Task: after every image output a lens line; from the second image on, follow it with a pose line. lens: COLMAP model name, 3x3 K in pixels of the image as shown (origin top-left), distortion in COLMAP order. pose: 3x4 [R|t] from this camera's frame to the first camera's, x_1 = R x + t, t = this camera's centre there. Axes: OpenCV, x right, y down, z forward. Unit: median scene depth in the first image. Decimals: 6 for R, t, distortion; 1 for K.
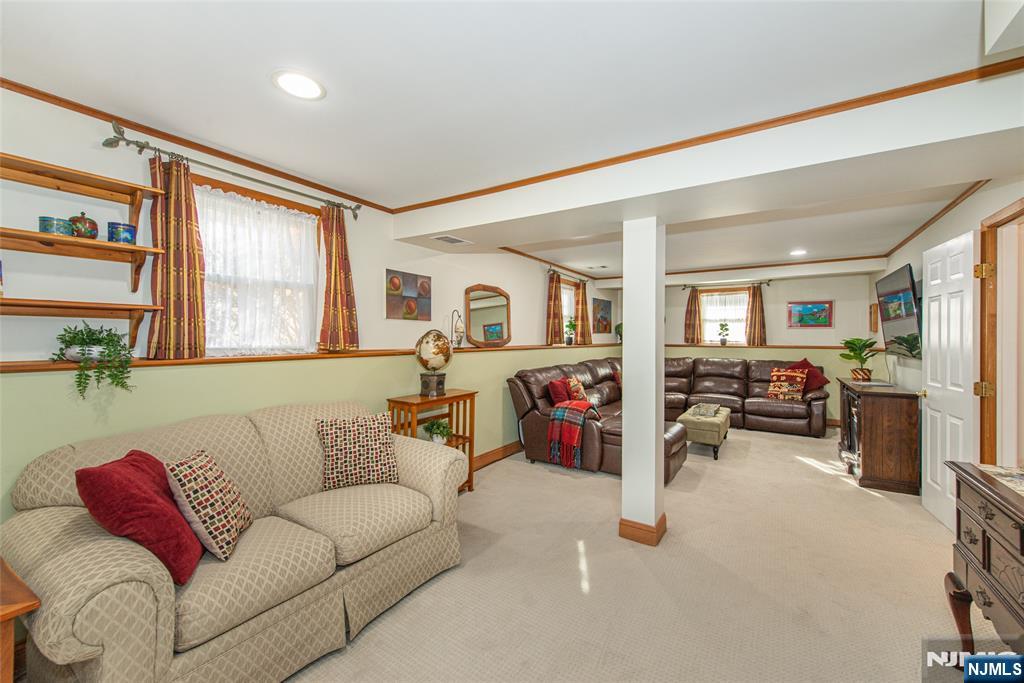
lens RADIAL K [[407.8, 0, 528.3], [0, 407.8, 332.9], [0, 0, 1]] dist [0.012378, -0.013166]
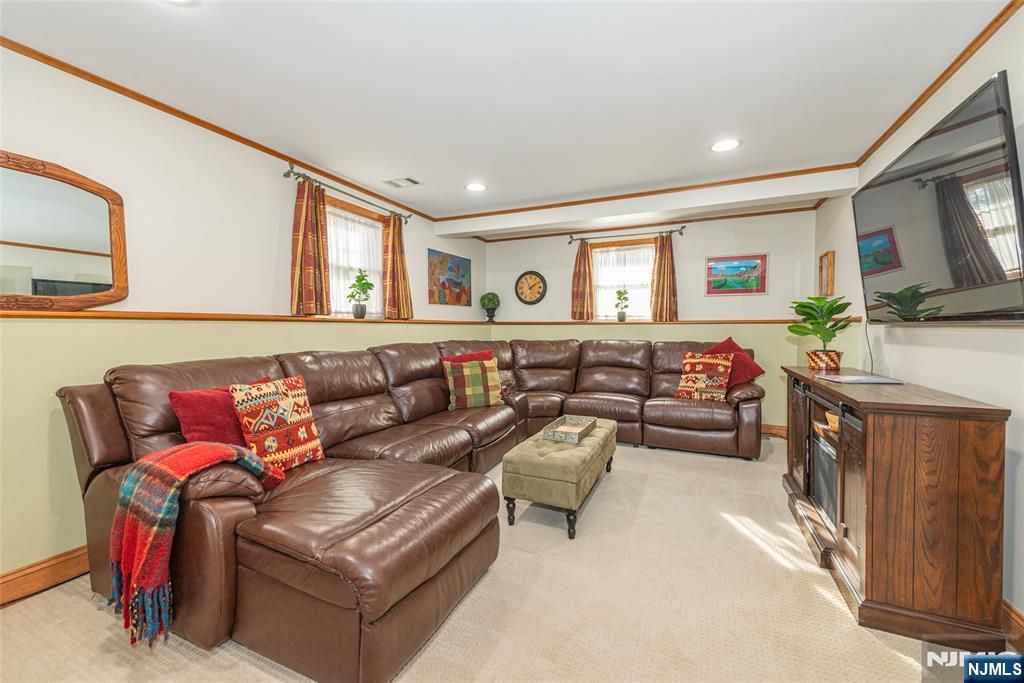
lens RADIAL K [[407.8, 0, 528.3], [0, 407.8, 332.9], [0, 0, 1]] dist [0.012378, -0.013166]
pose [[0.987835, -0.008316, 0.155285, 0.244706], [0.004347, 0.999656, 0.025879, 0.035839], [-0.155447, -0.024889, 0.987531, 0.386764]]
